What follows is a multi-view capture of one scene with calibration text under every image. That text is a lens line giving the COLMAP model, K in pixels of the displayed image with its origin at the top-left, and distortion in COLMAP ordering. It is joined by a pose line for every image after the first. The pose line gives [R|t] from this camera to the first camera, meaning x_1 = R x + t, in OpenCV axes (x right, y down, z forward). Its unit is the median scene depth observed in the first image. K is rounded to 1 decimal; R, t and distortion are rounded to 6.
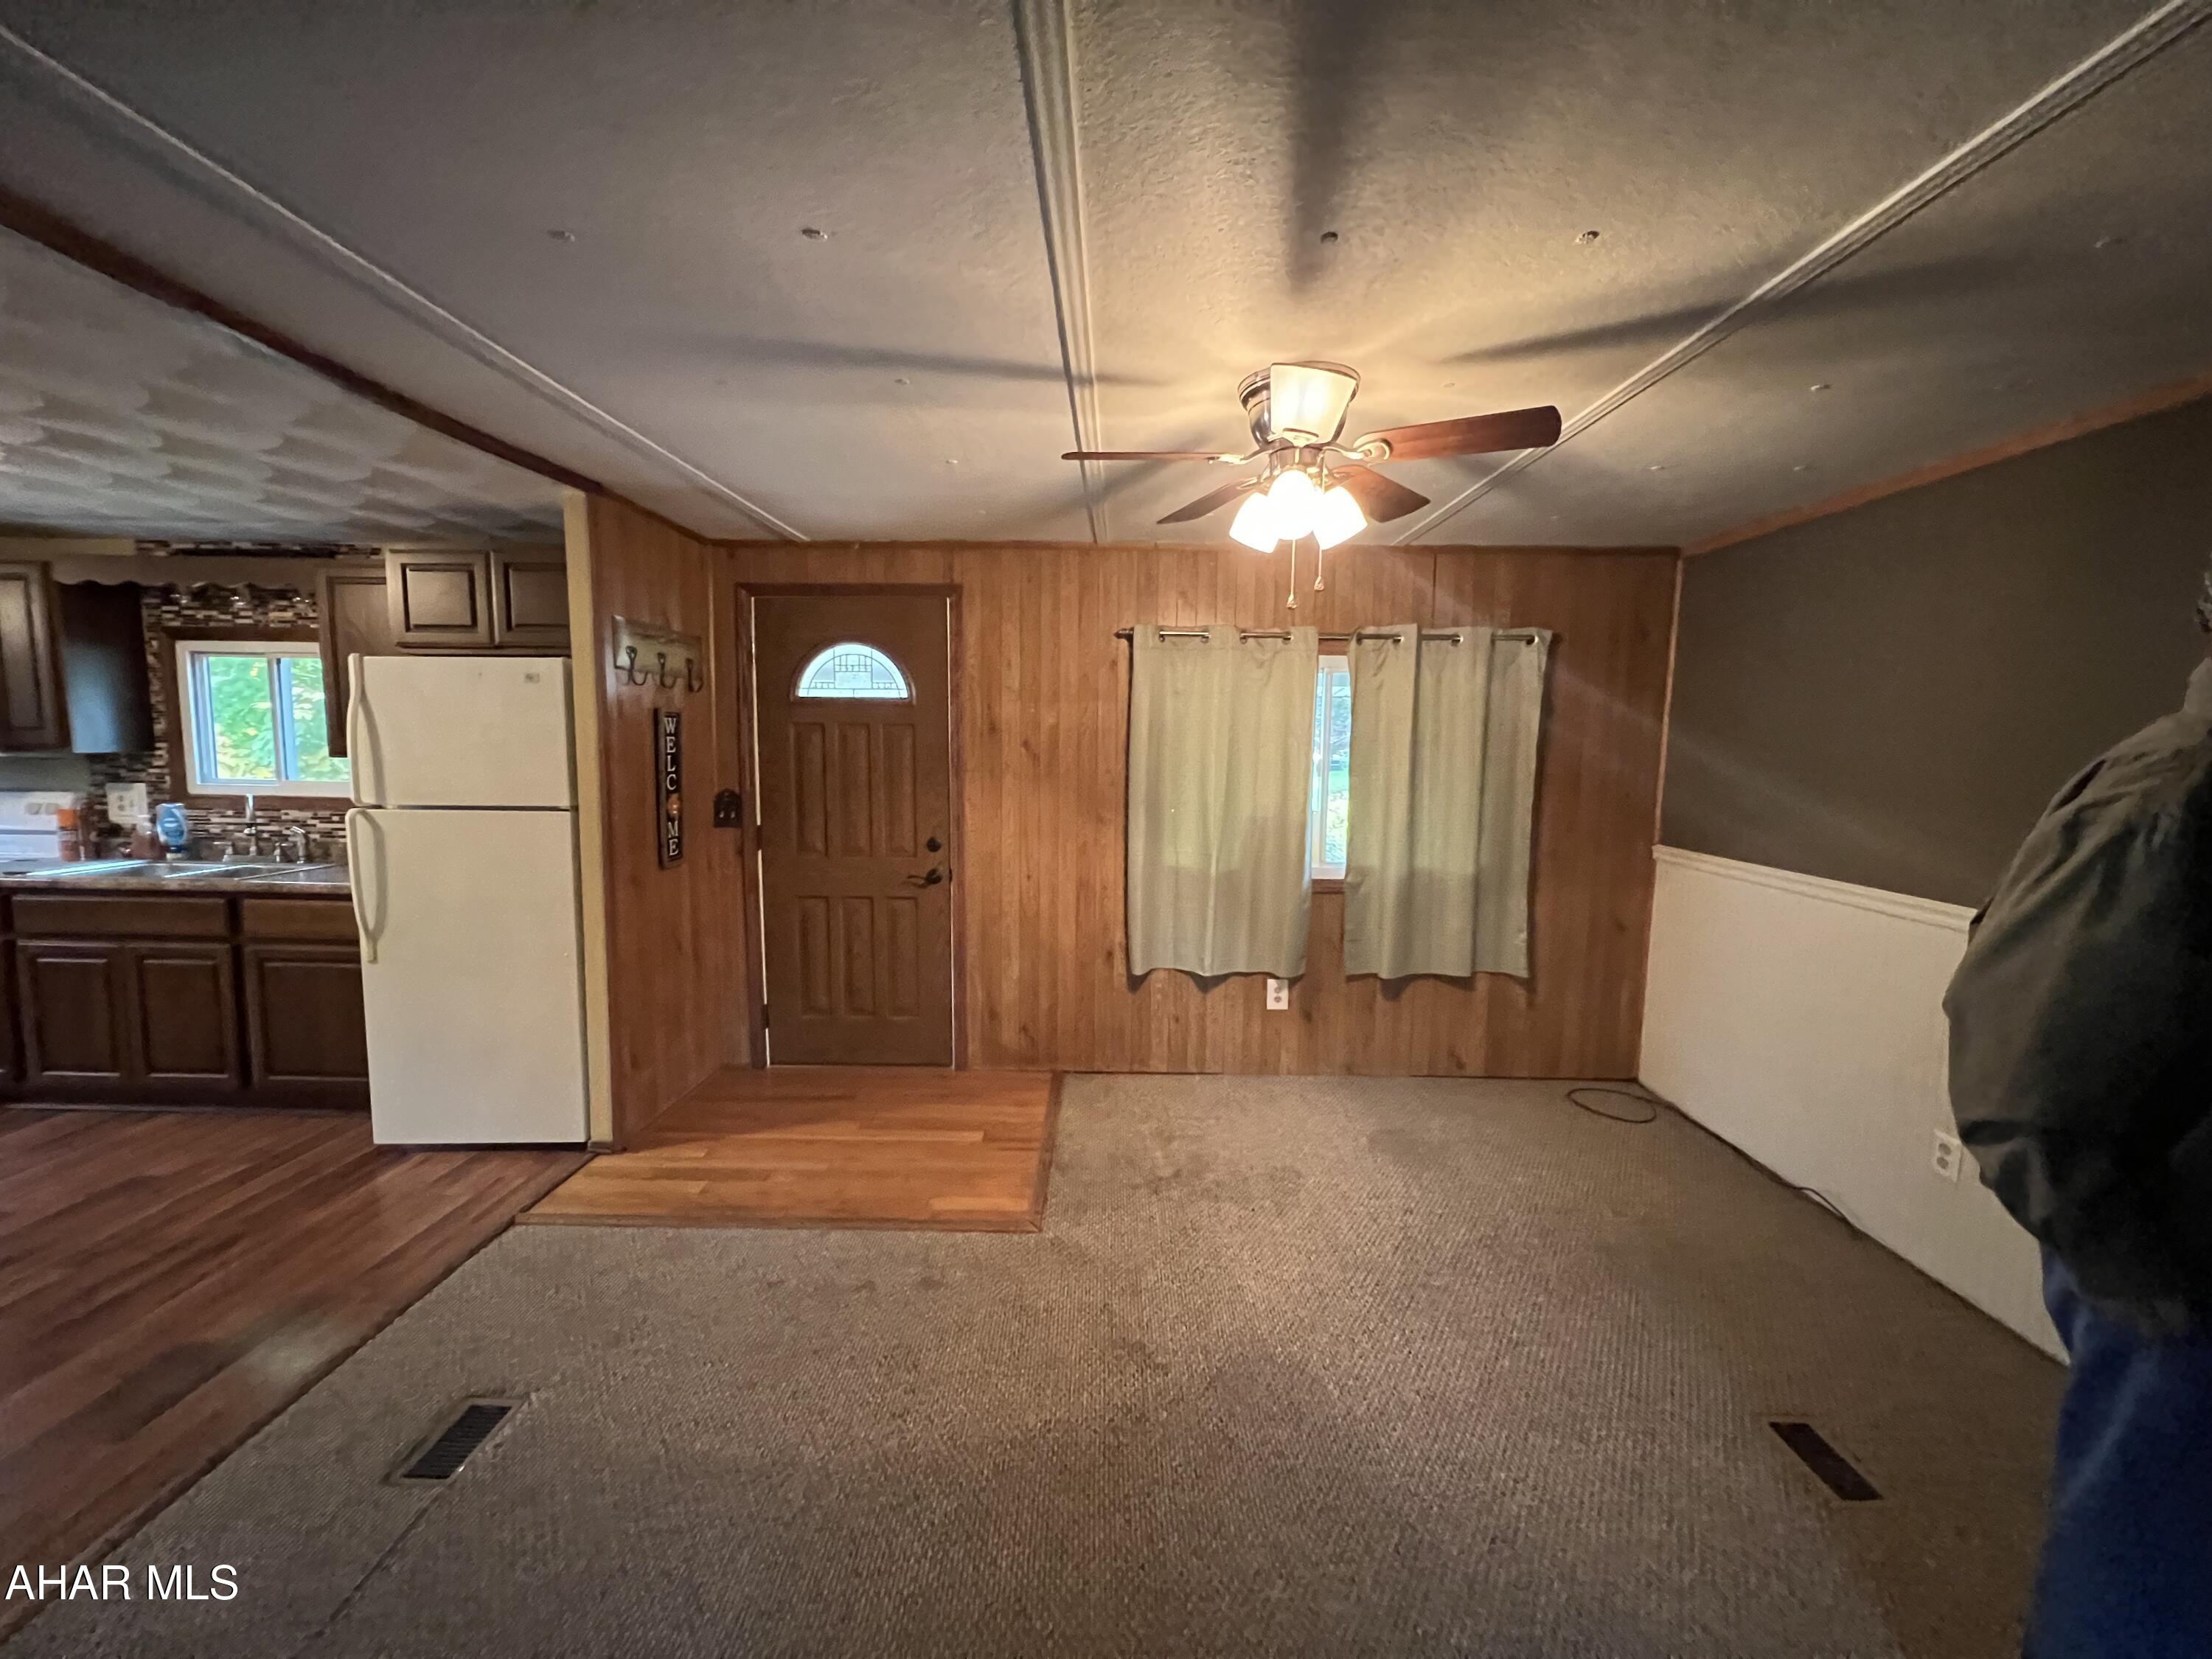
lens RADIAL K [[880.1, 0, 1106.0], [0, 880.1, 829.5], [0, 0, 1]] dist [-0.002310, -0.000154]
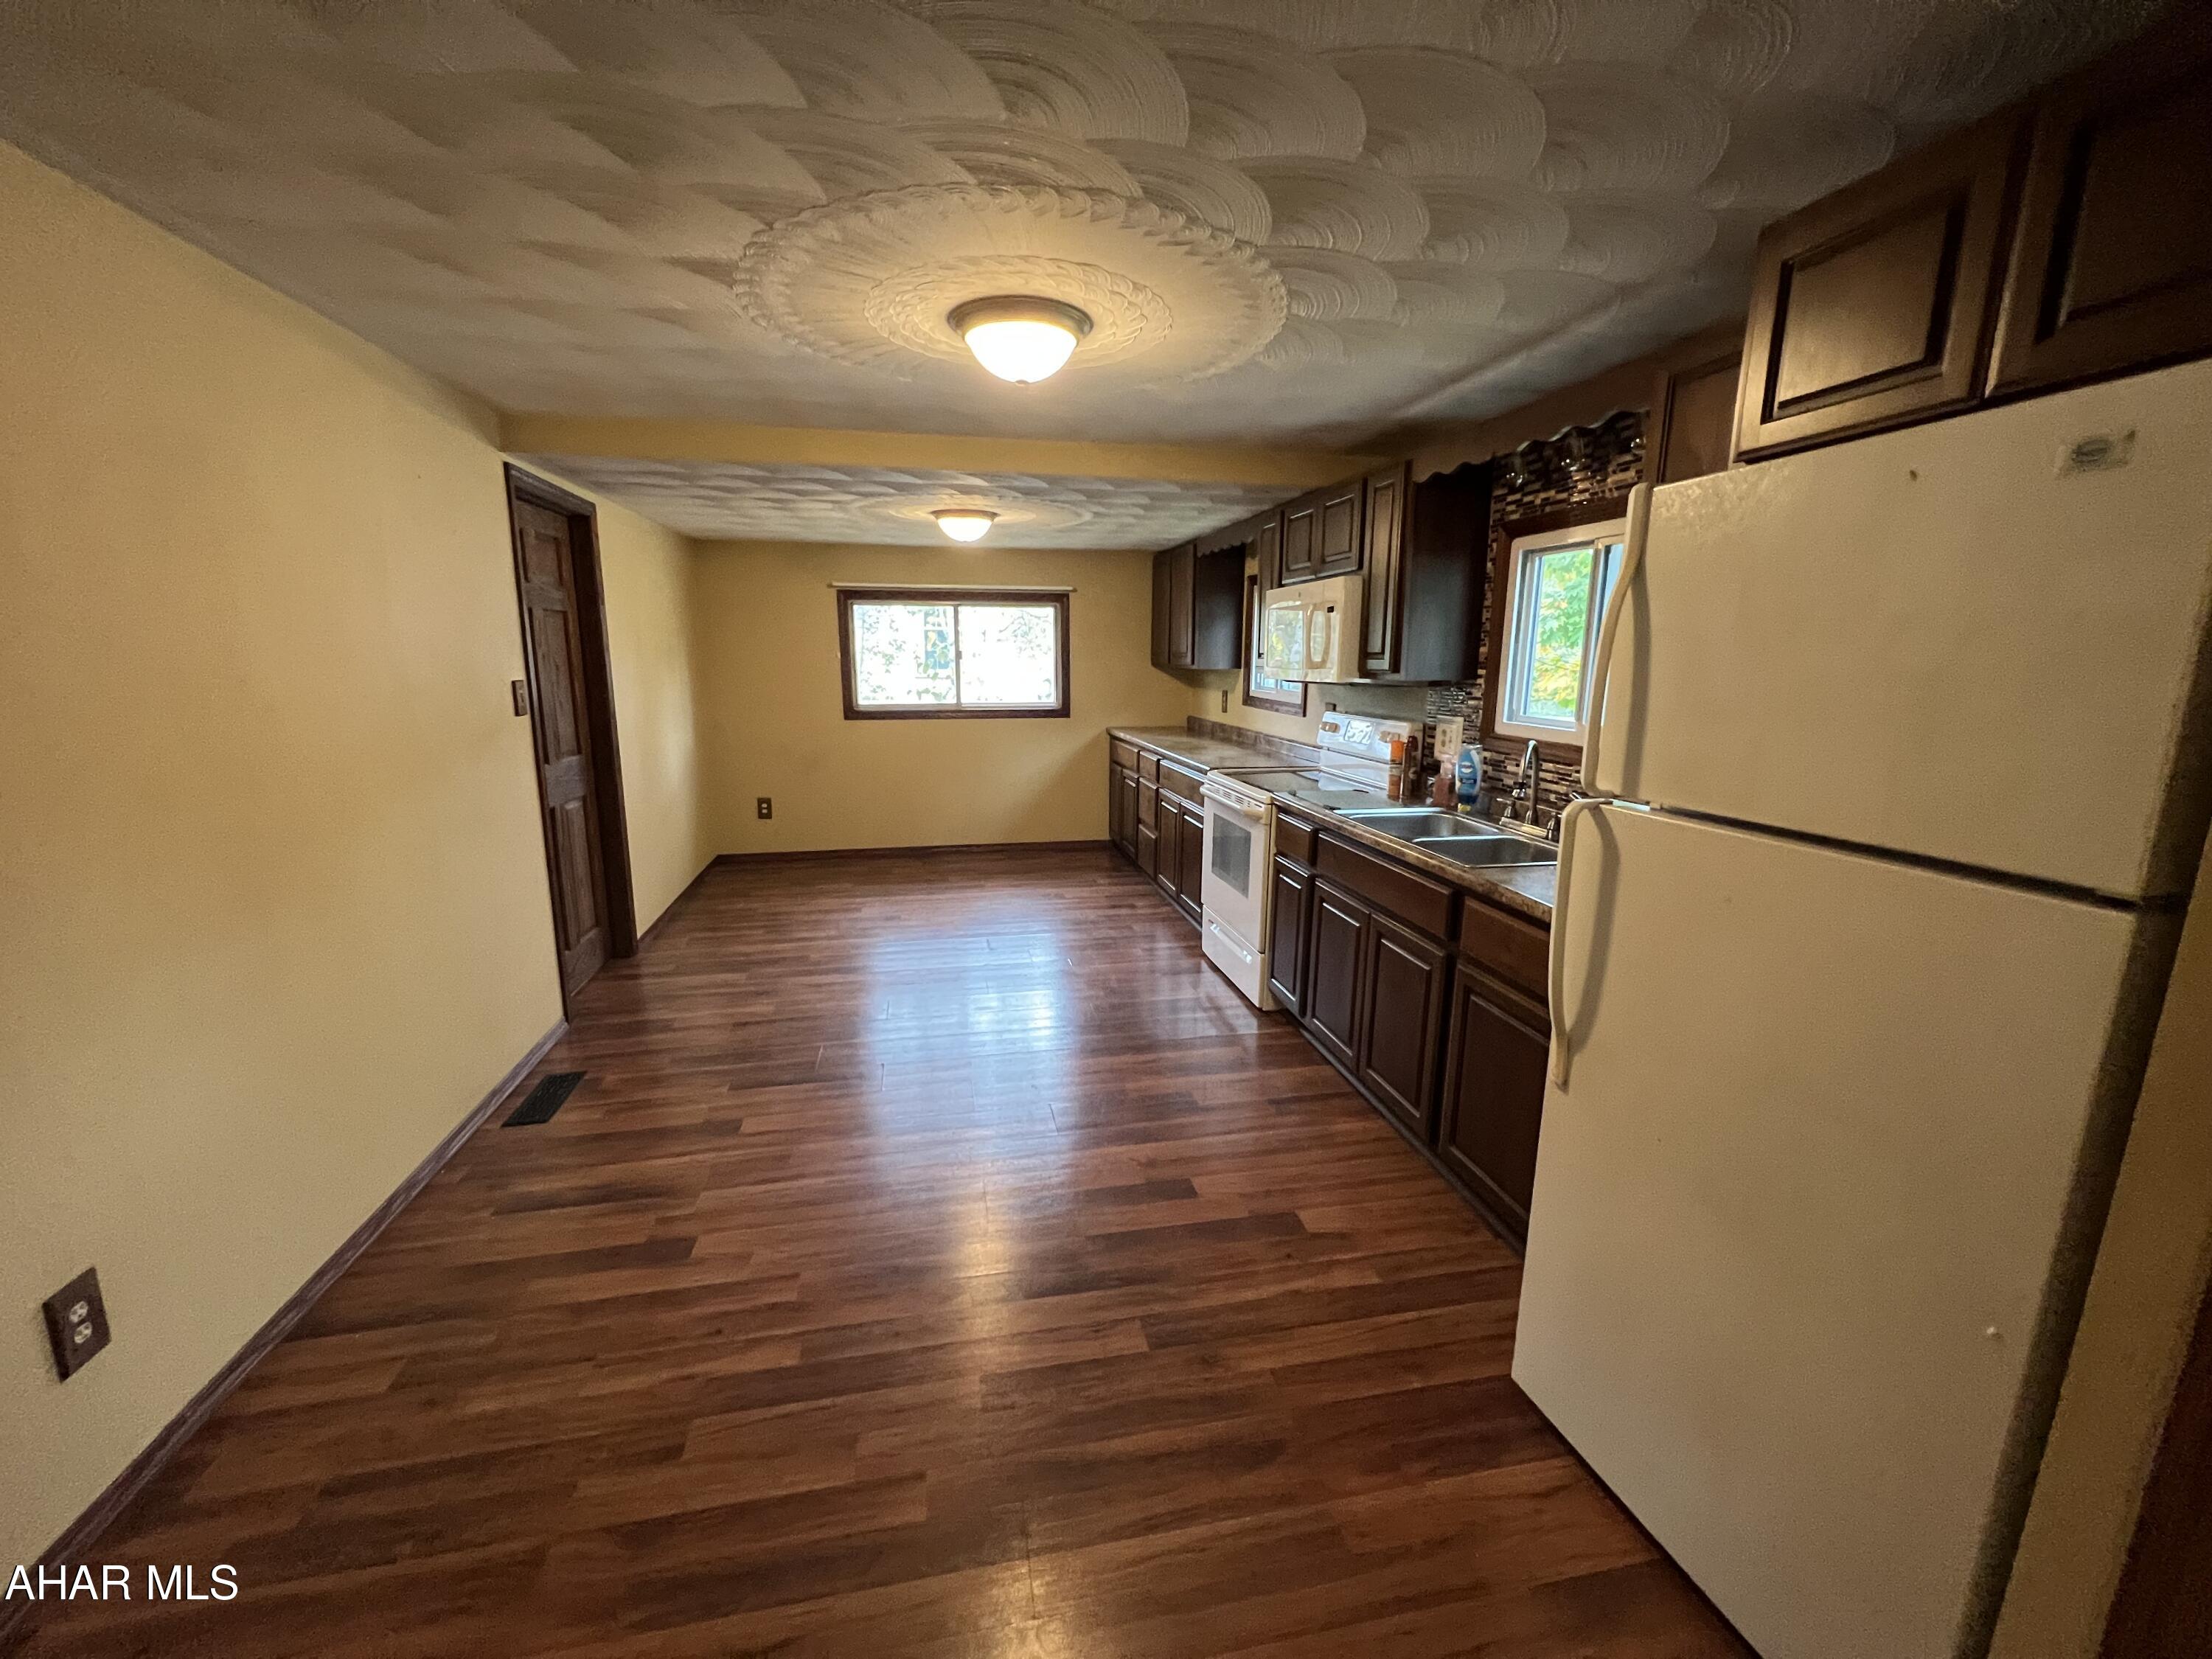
lens RADIAL K [[898.7, 0, 1106.0], [0, 898.7, 829.5], [0, 0, 1]] dist [-0.008148, -0.000033]
pose [[0.221085, 0.175953, -0.959251, -0.323992], [-0.106930, 0.982033, 0.155487, -0.044978], [0.969375, 0.068197, 0.235928, 0.477198]]
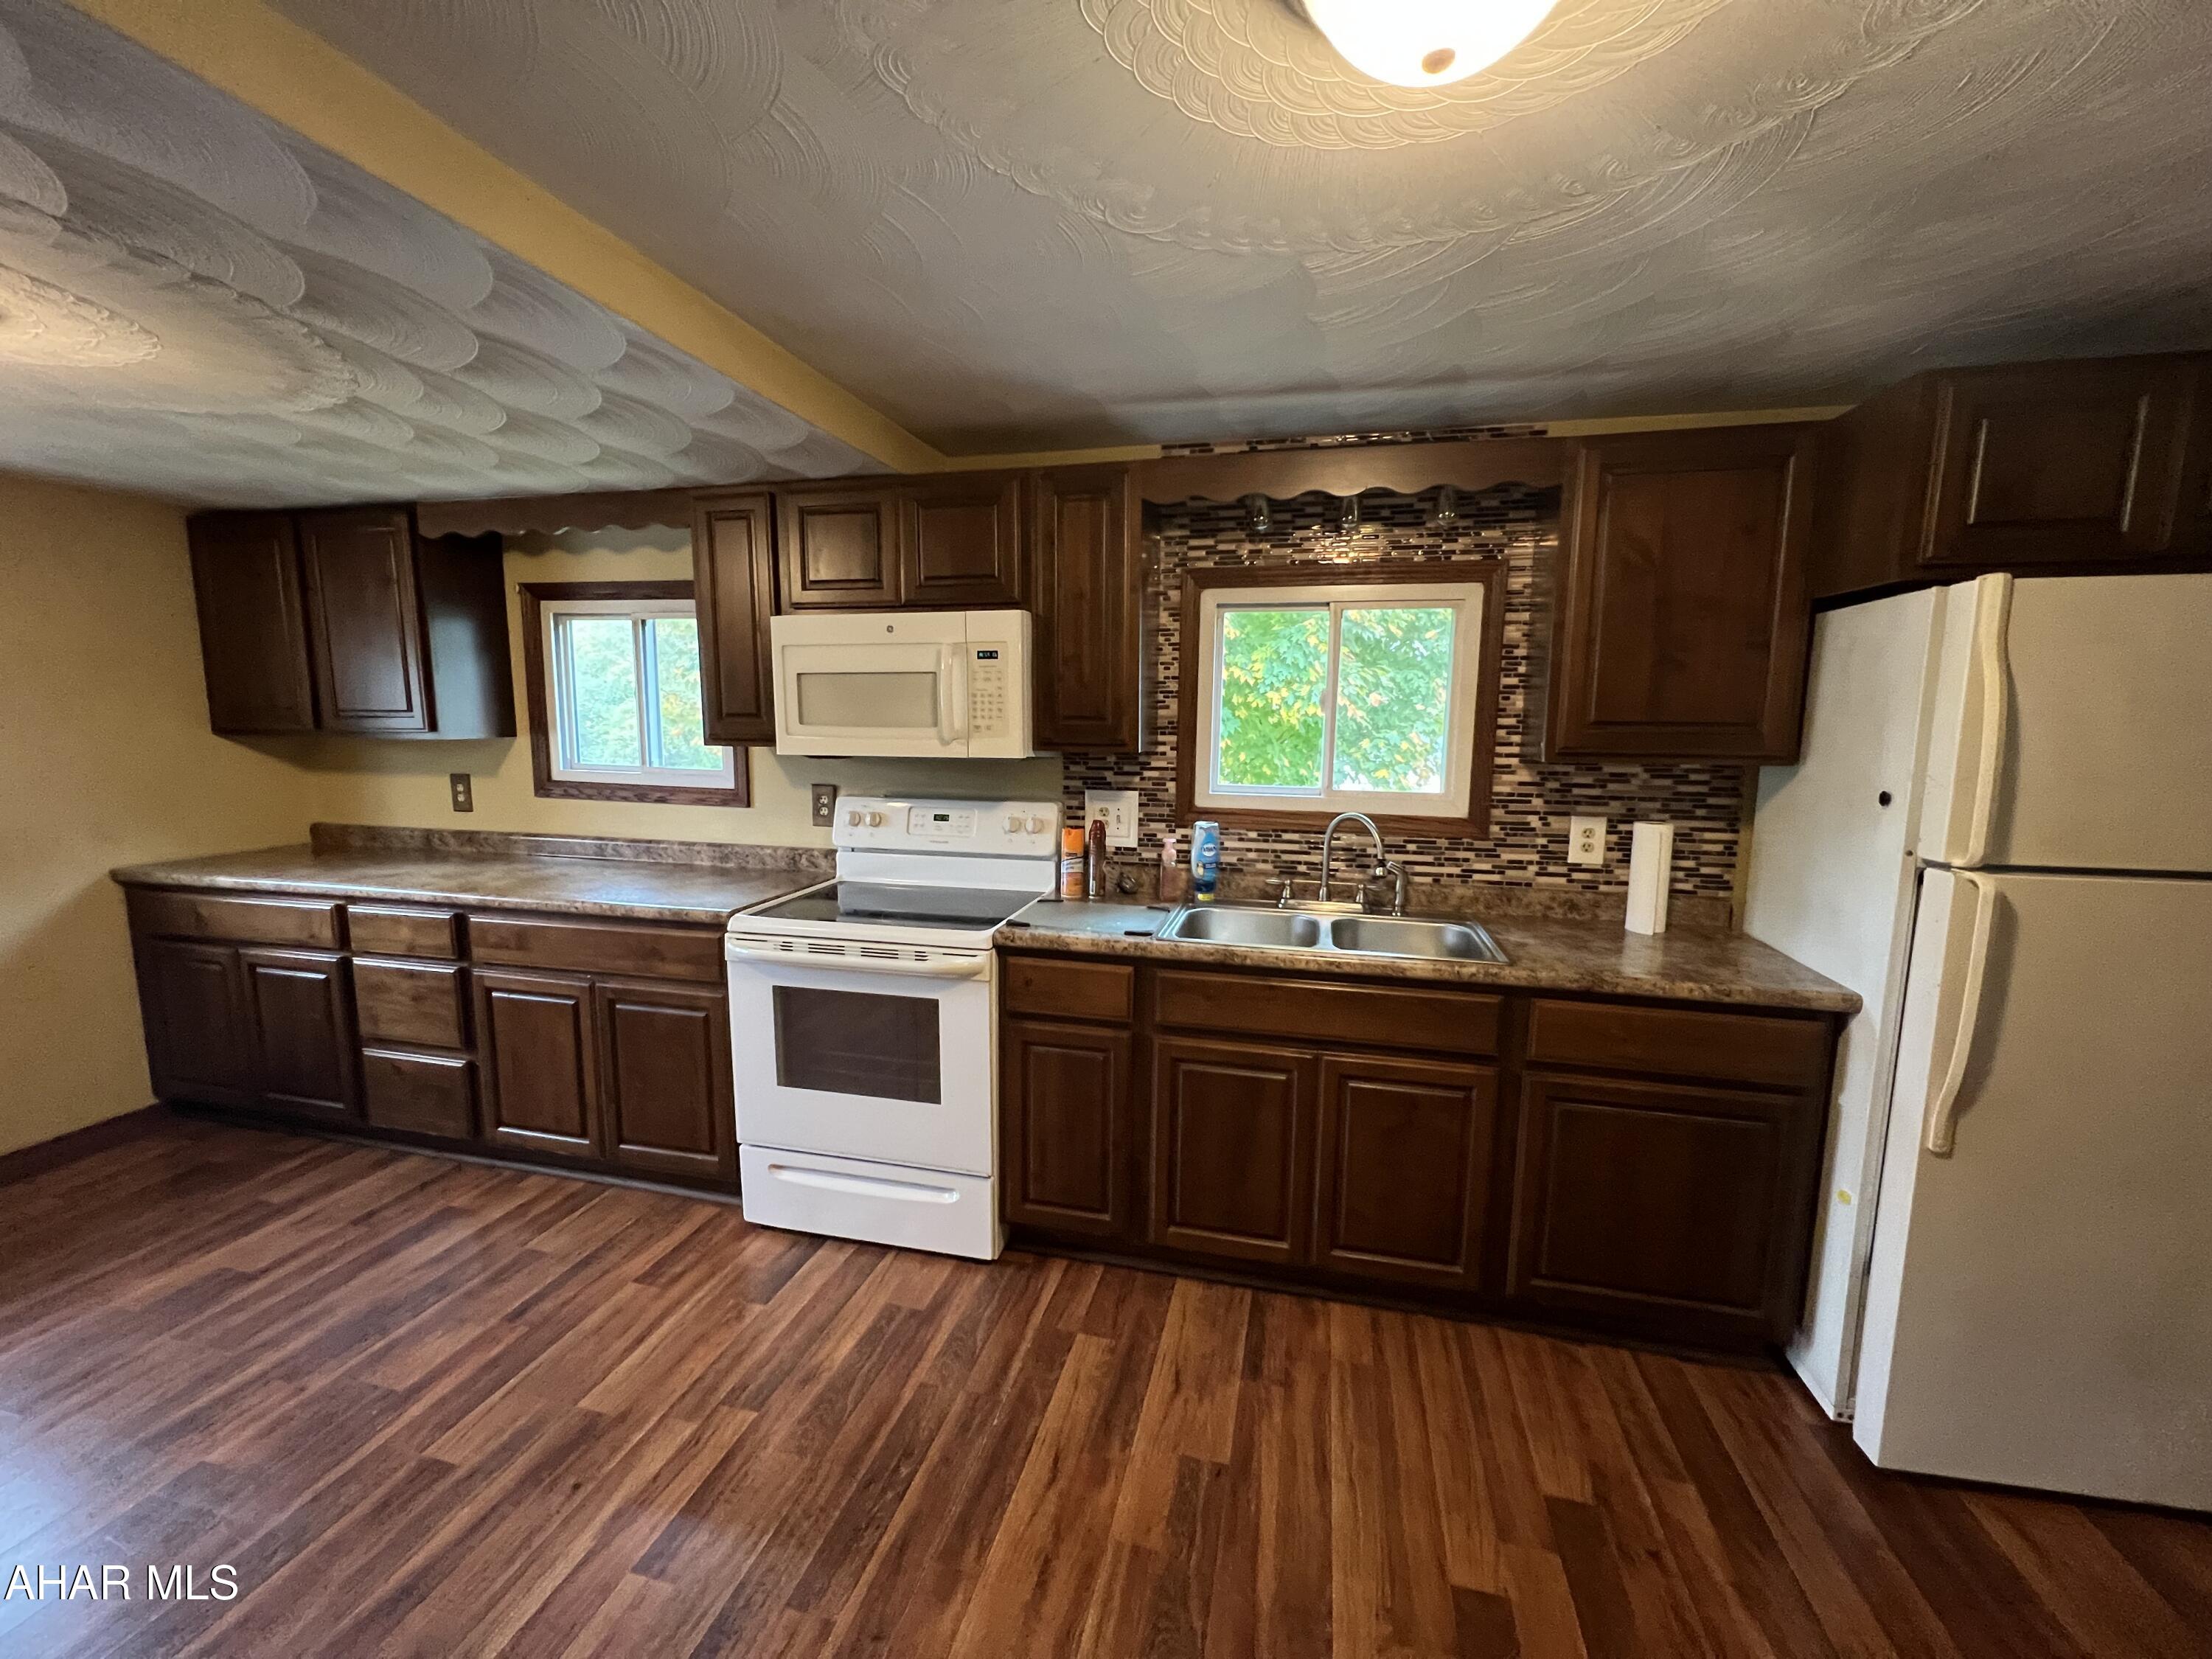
lens RADIAL K [[880.1, 0, 1106.0], [0, 880.1, 829.5], [0, 0, 1]] dist [-0.002310, -0.000154]
pose [[0.976680, 0.023562, -0.213404, -0.990954], [-0.017789, 0.999423, 0.028935, -0.042966], [0.213963, -0.024464, 0.976535, 0.296622]]
